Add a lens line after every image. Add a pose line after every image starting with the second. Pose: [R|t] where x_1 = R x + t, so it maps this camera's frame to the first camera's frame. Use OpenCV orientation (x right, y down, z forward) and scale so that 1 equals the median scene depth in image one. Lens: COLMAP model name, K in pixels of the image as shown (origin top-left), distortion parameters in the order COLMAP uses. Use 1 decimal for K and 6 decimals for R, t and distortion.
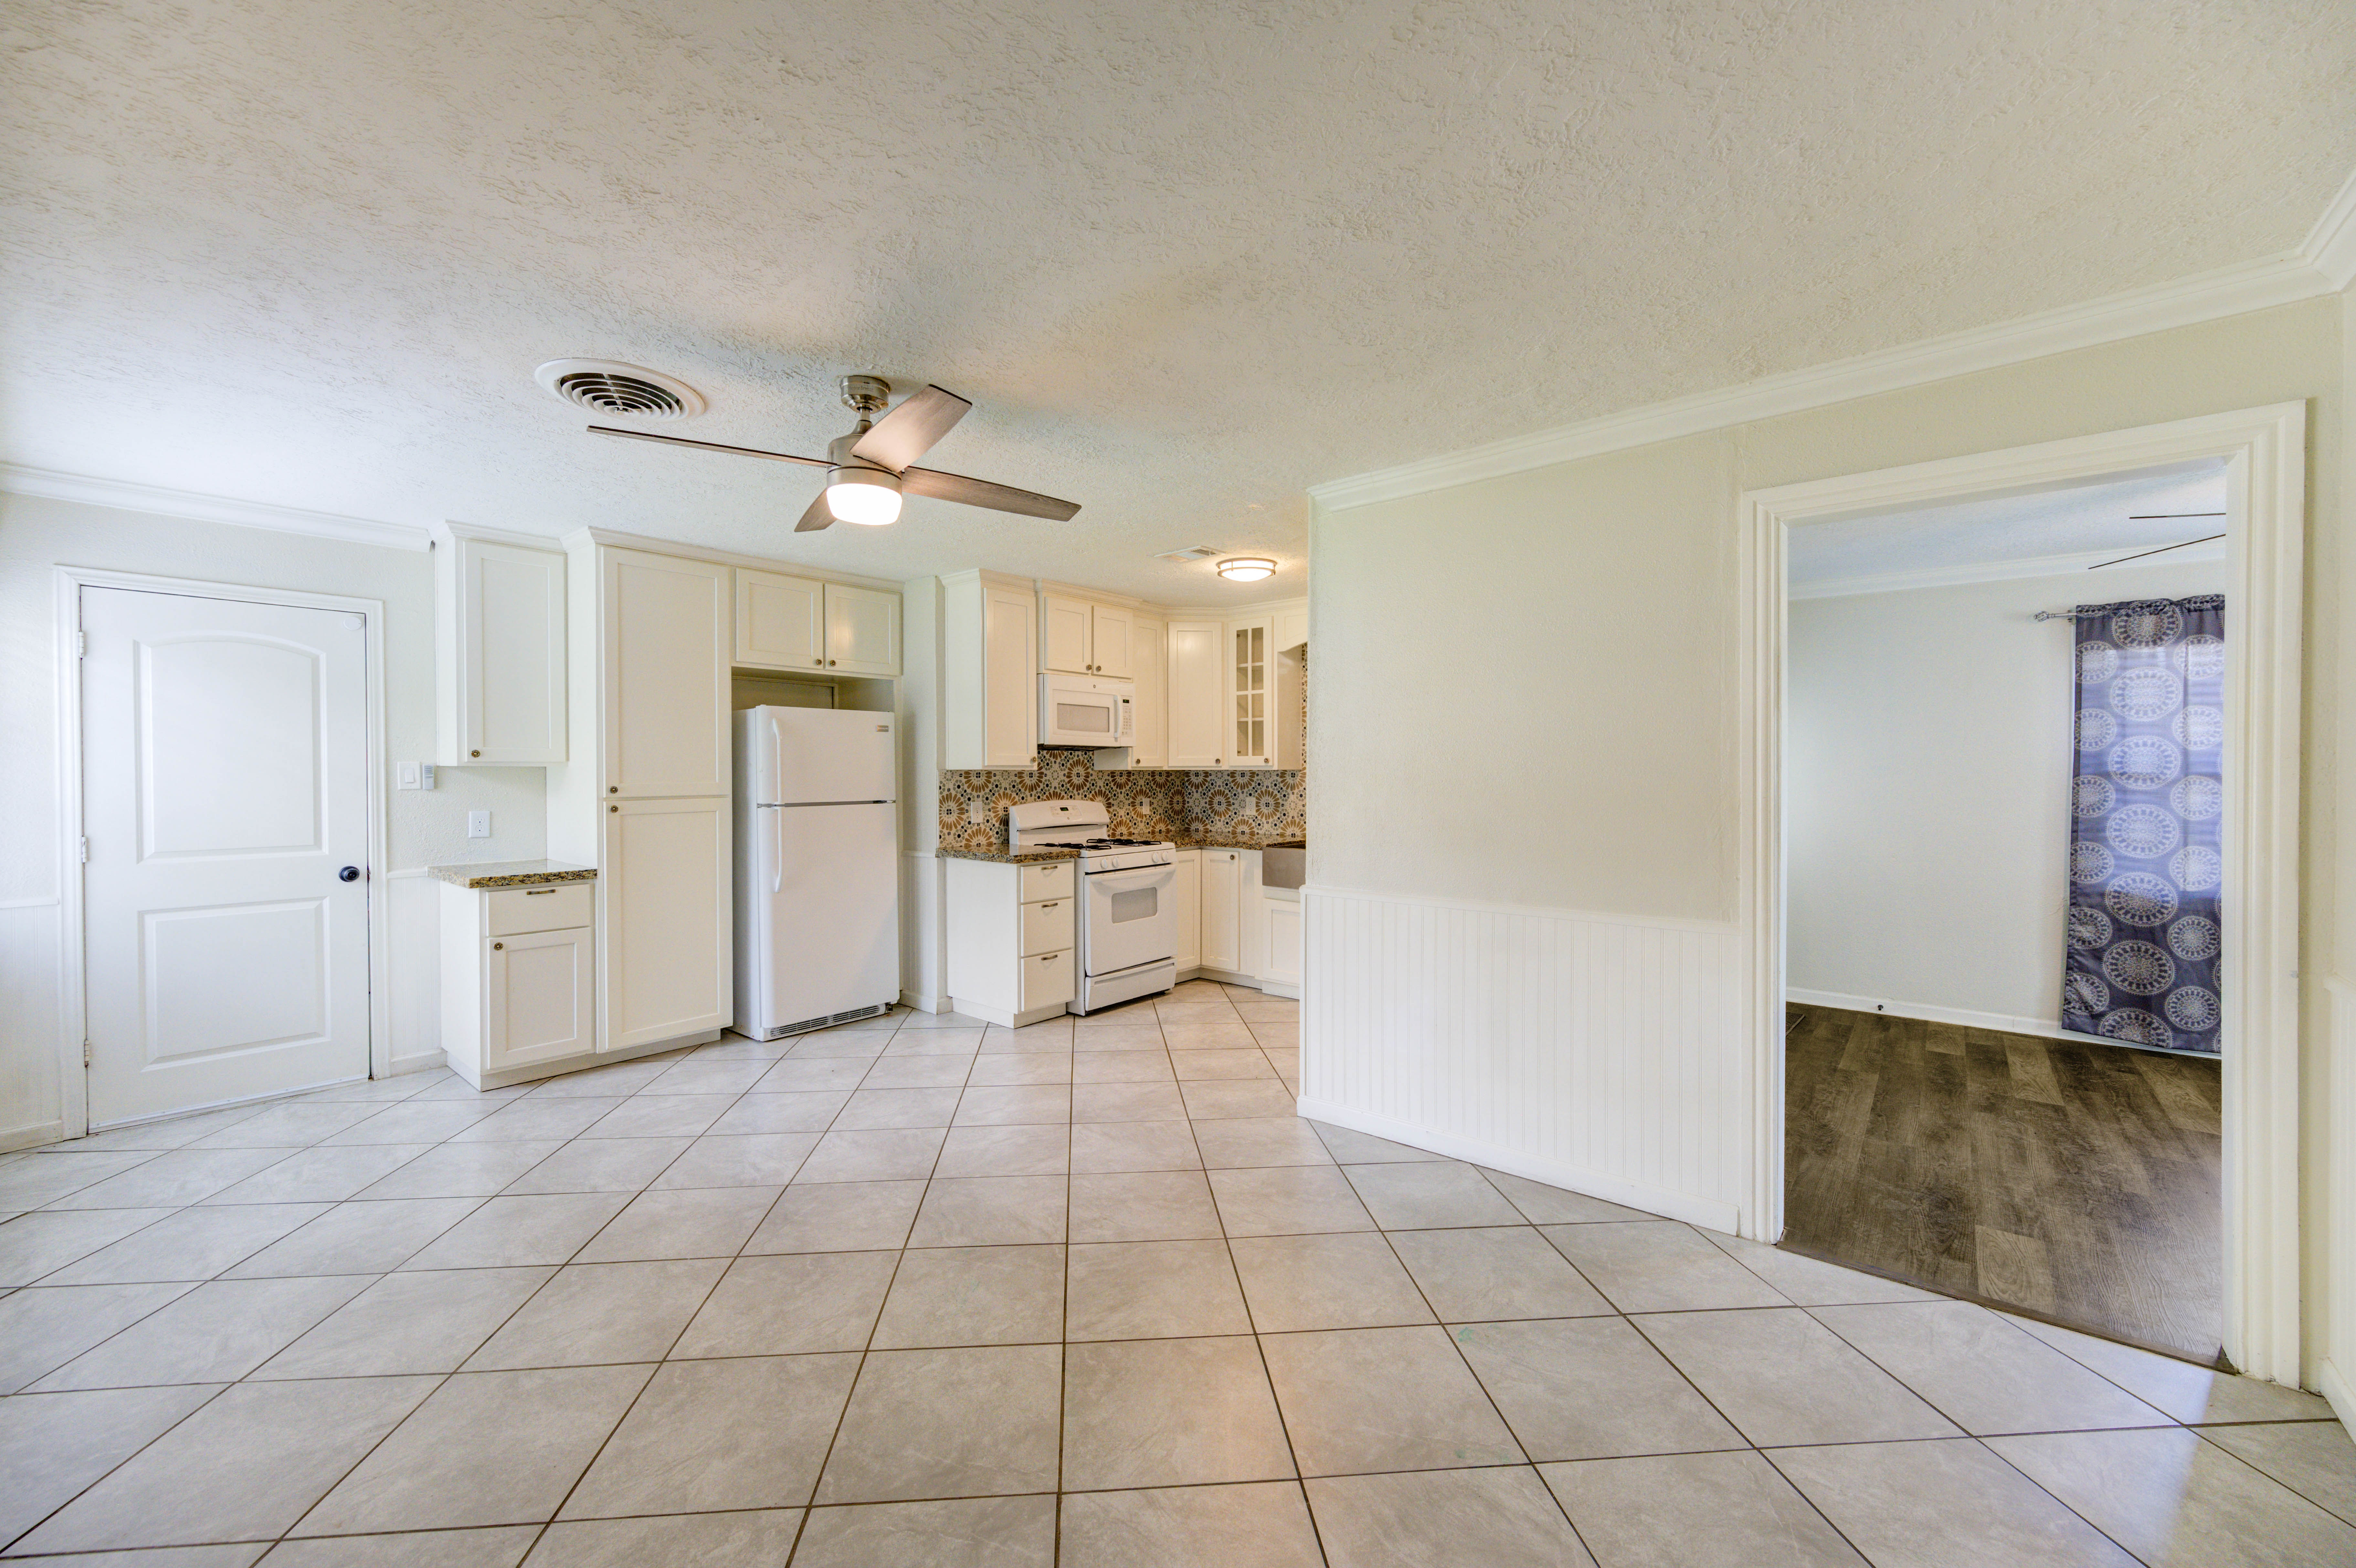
lens RADIAL K [[928.7, 0, 1146.8], [0, 928.7, 781.5], [0, 0, 1]] dist [0.000282, -0.000079]
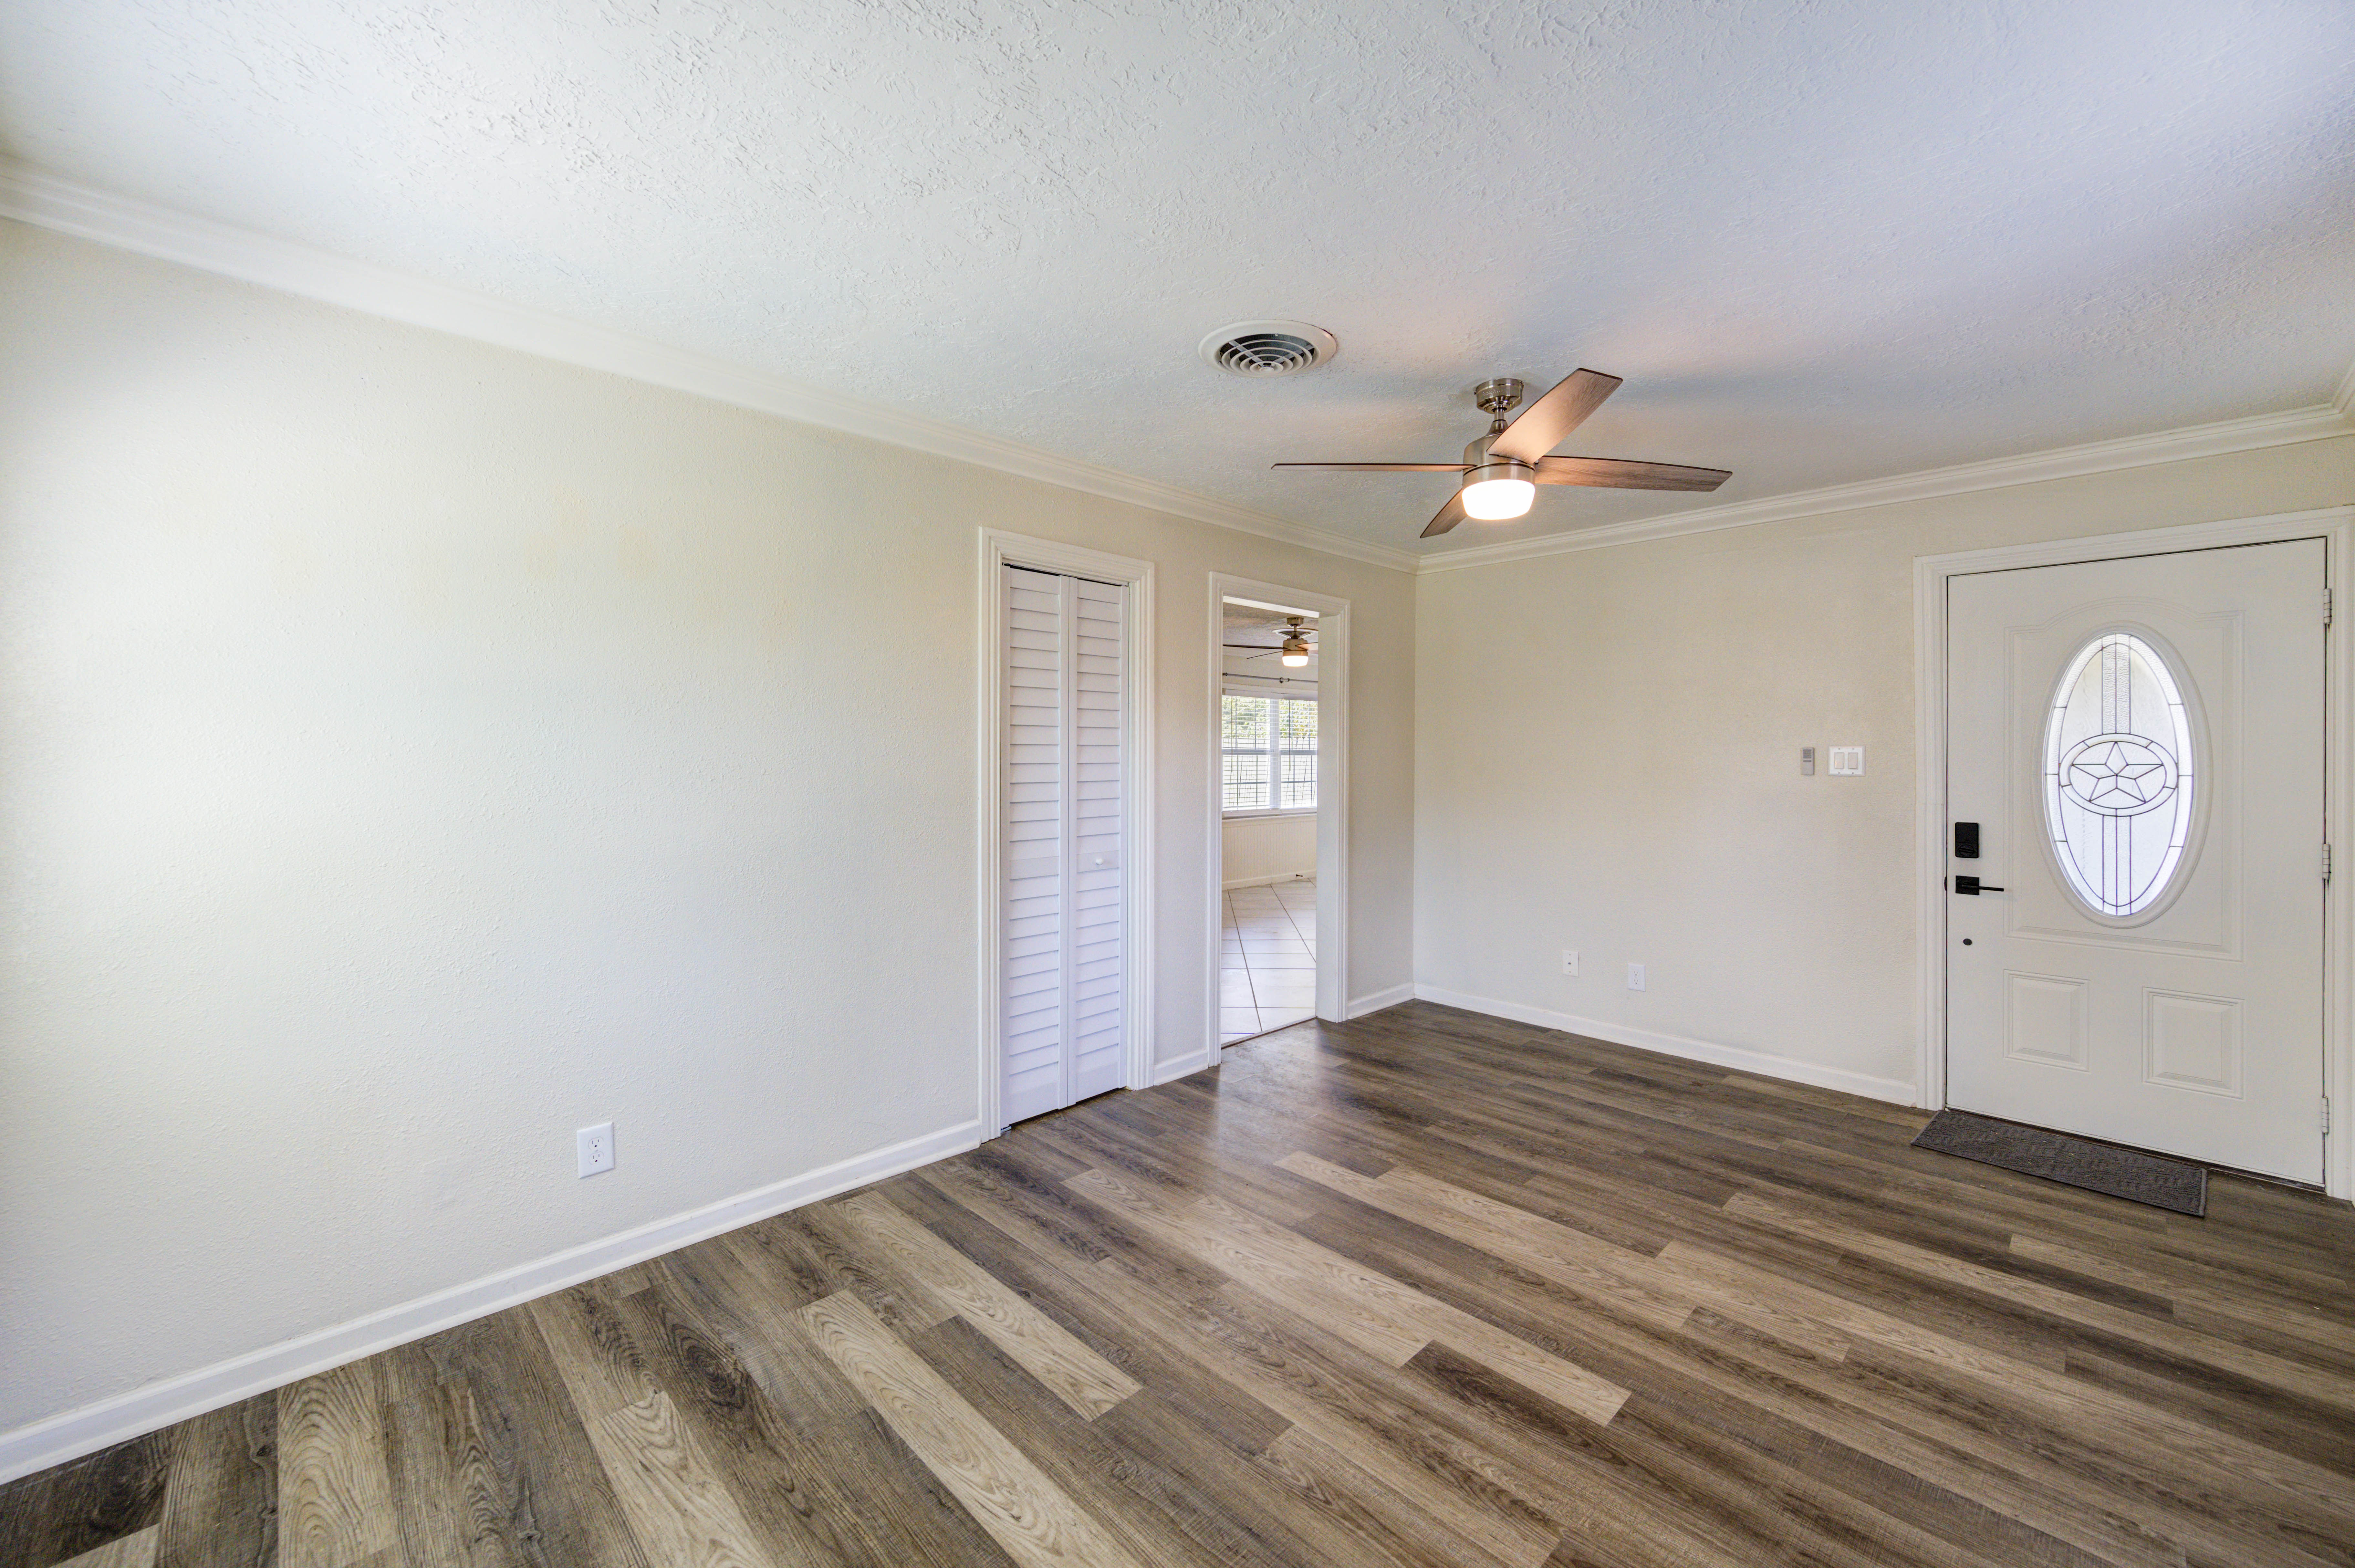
lens RADIAL K [[925.8, 0, 1186.2], [0, 925.8, 756.3], [0, 0, 1]] dist [0.000155, -0.000256]
pose [[-0.077214, 0.005836, -0.996997, 1.451997], [-0.013951, 0.999879, 0.006934, -0.009832], [0.996917, 0.014445, -0.077123, 0.515096]]
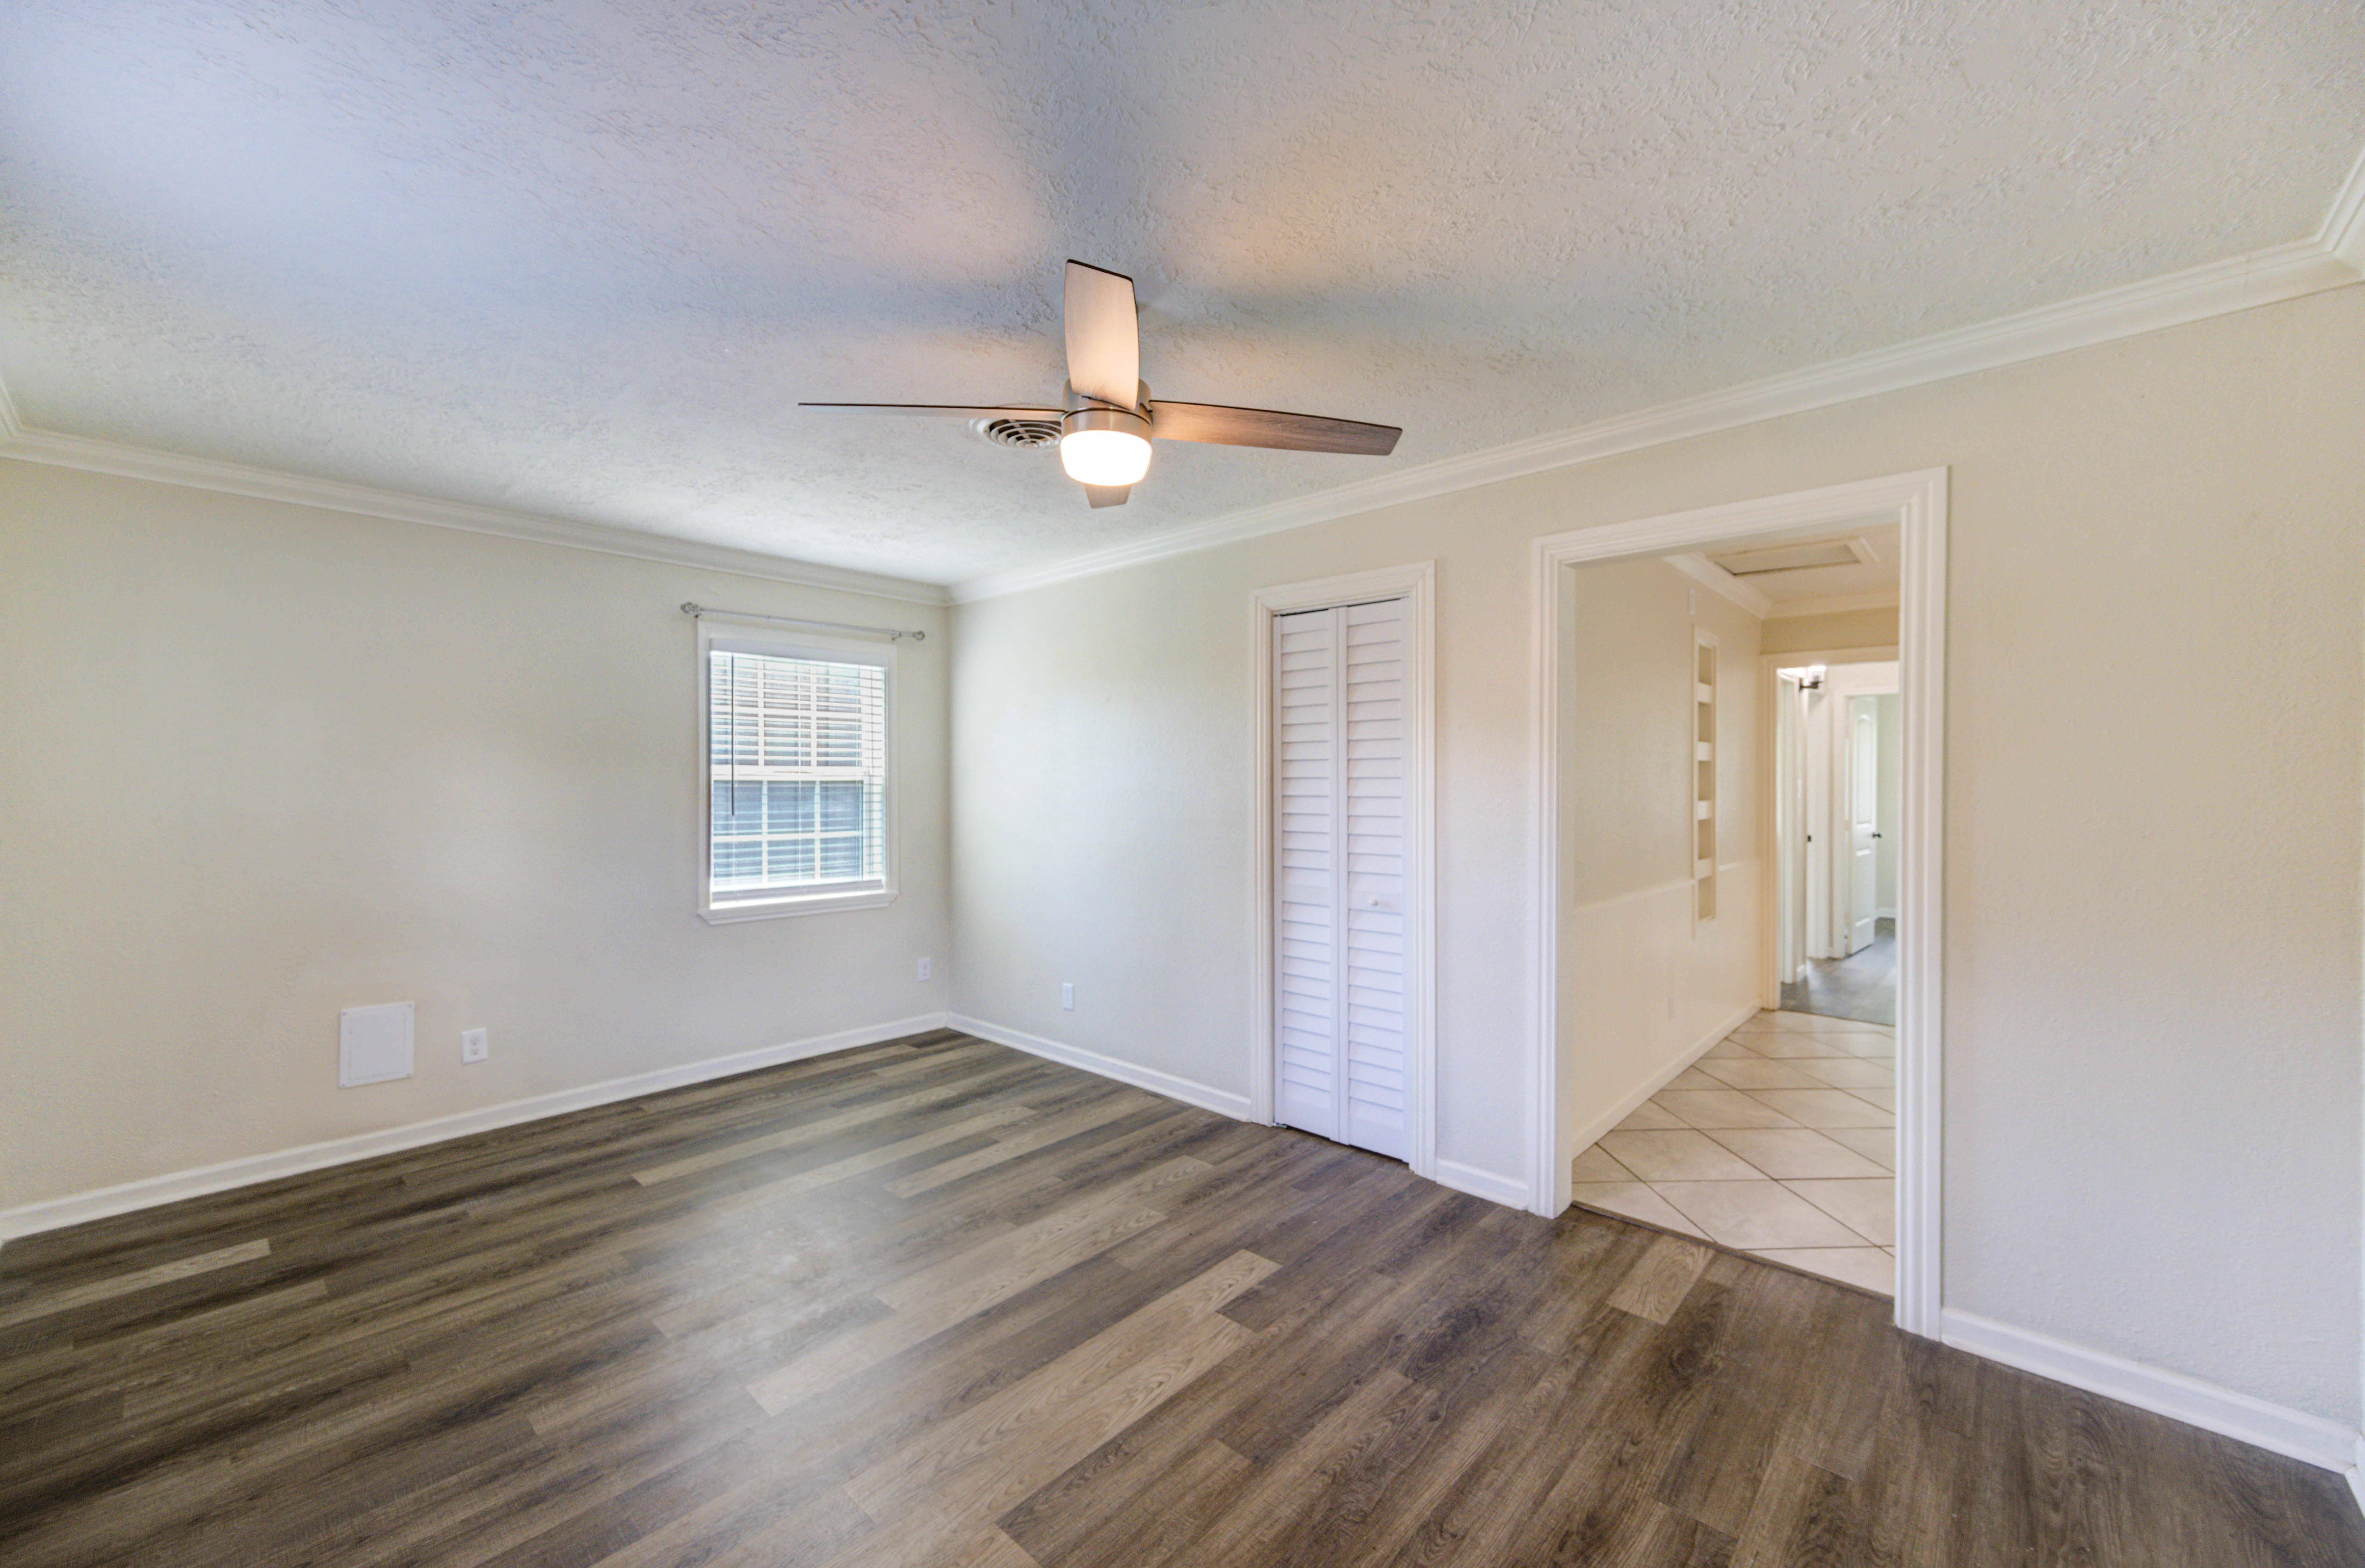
lens RADIAL K [[922.3, 0, 1187.7], [0, 922.3, 787.6], [0, 0, 1]] dist [-0.000143, -0.000216]
pose [[-0.999581, 0.000875, 0.028939, 0.792549], [0.001363, 0.999857, 0.016838, -0.017032], [-0.028921, 0.016870, -0.999439, 1.123143]]
